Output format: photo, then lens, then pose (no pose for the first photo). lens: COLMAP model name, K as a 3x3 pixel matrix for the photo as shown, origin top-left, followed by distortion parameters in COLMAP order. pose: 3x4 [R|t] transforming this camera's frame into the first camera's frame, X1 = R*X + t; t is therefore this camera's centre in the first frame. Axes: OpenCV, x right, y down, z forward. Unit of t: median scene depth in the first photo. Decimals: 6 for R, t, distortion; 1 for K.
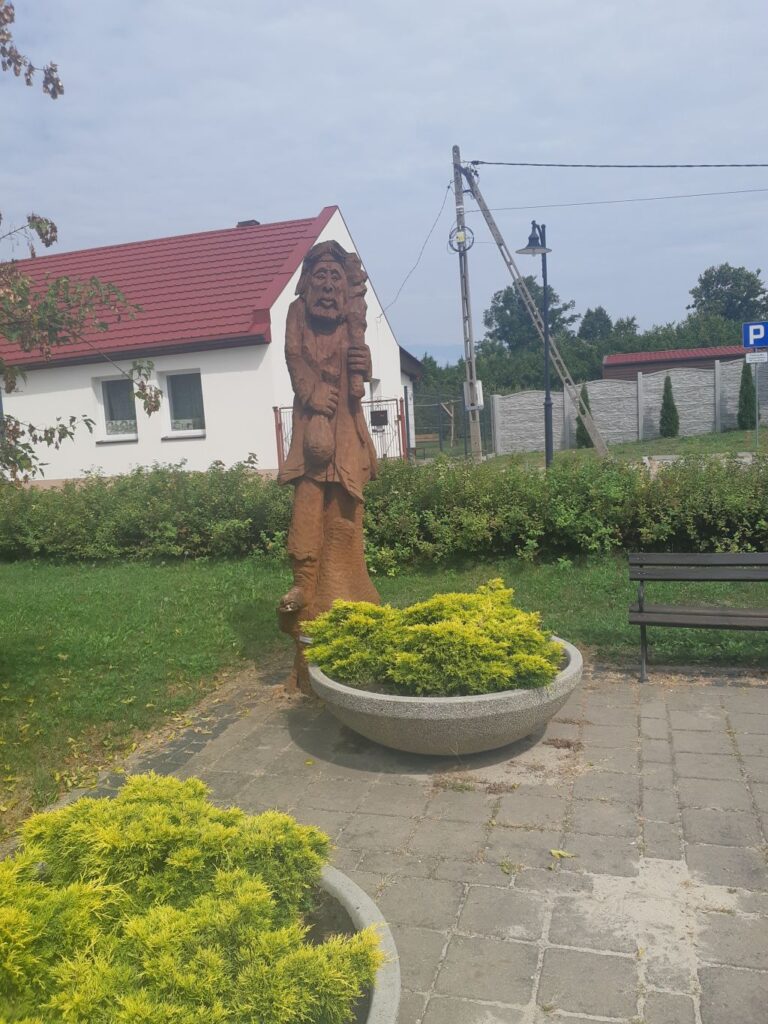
lens RADIAL K [[793.8, 0, 393.2], [0, 793.8, 515.9], [0, 0, 1]] dist [0.069142, -0.114484]
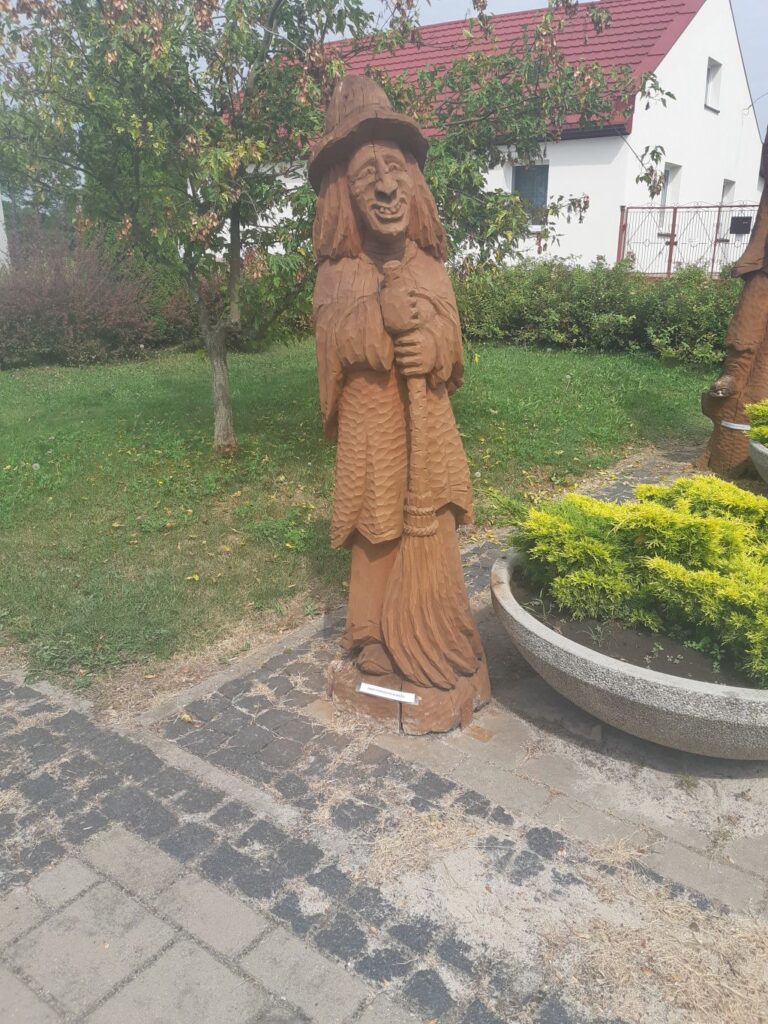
lens RADIAL K [[793.8, 0, 378.7], [0, 793.8, 501.4], [0, 0, 1]] dist [0.069142, -0.114484]
pose [[0.929113, 0.180887, -0.322534, -0.149717], [-0.107296, 0.966543, 0.232985, 0.042322], [0.353887, -0.181863, 0.917437, -0.170408]]
